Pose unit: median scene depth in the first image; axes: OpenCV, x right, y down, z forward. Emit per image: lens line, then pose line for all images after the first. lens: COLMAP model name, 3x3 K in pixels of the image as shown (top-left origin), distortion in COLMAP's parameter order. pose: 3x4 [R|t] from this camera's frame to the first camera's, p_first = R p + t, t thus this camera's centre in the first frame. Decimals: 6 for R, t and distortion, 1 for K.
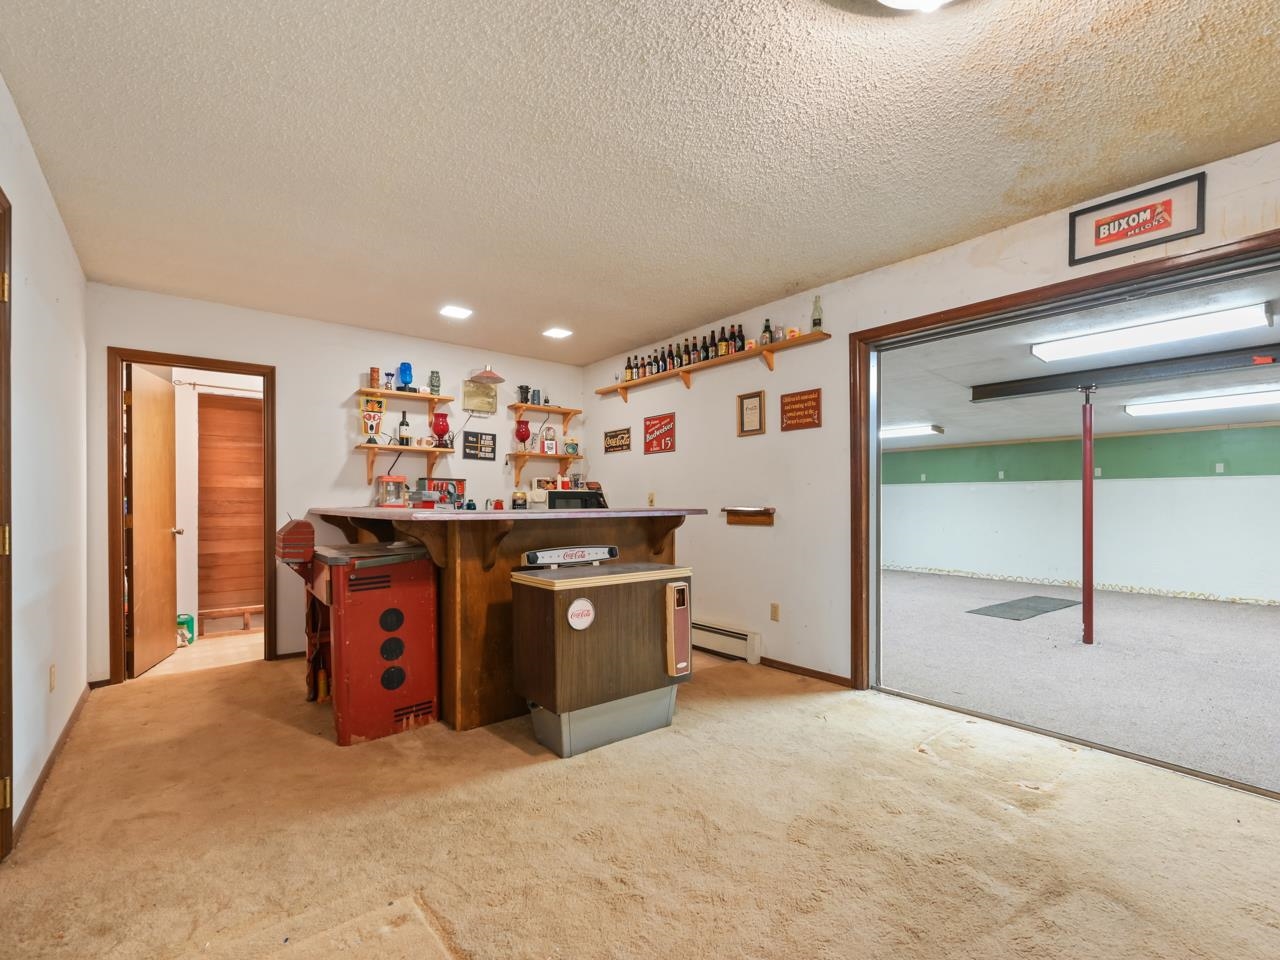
lens RADIAL K [[574.2, 0, 643.7], [0, 574.2, 504.1], [0, 0, 1]] dist [-0.002493, 0.000410]
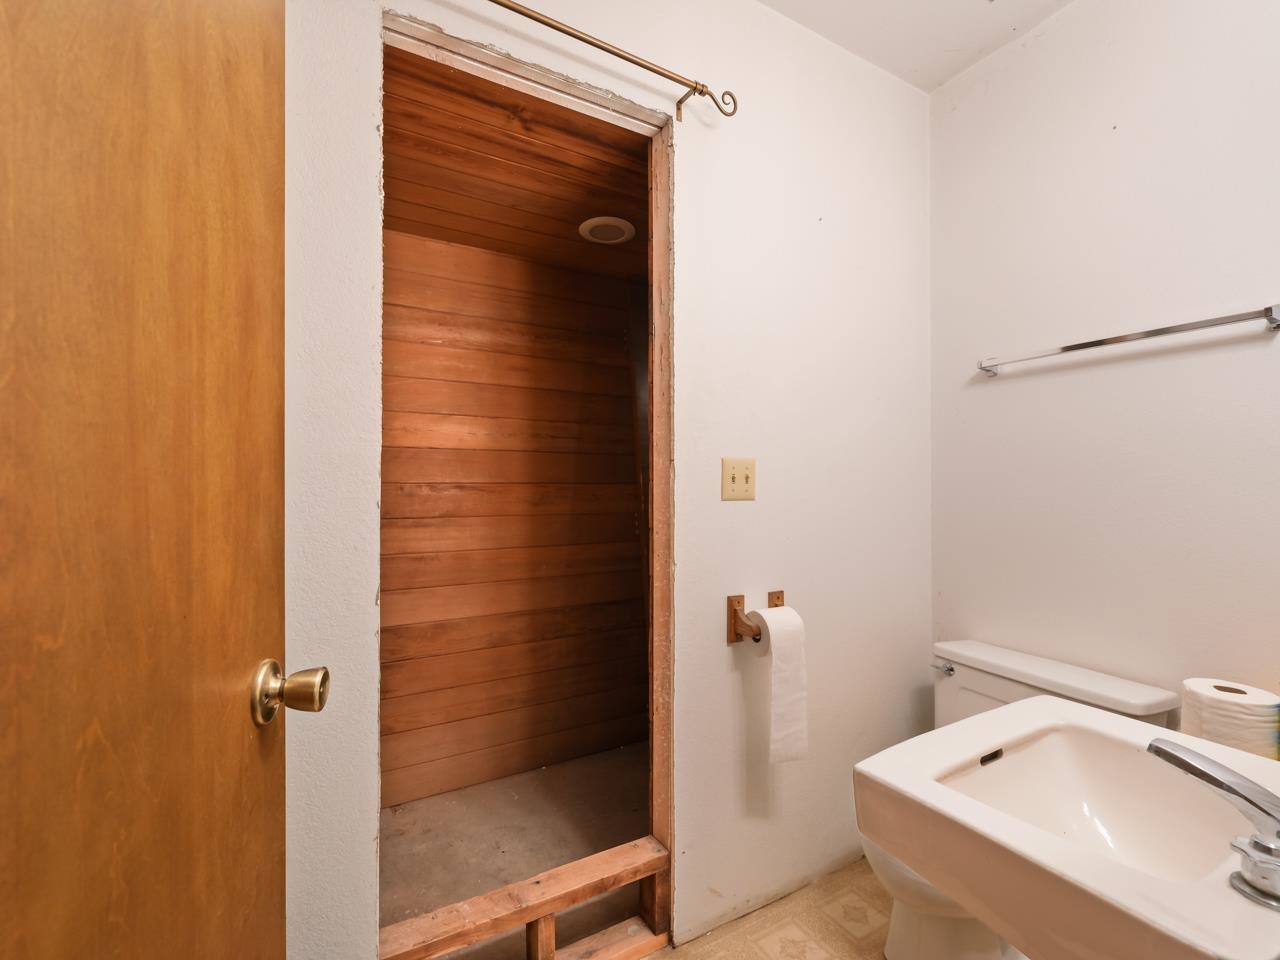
lens RADIAL K [[574.2, 0, 640.4], [0, 574.2, 489.1], [0, 0, 1]] dist [-0.002493, 0.000410]
pose [[0.986288, -0.006090, -0.164919, -0.525442], [0.003536, 0.999869, -0.015777, 0.004394], [0.164993, 0.014978, 0.986181, 0.650834]]
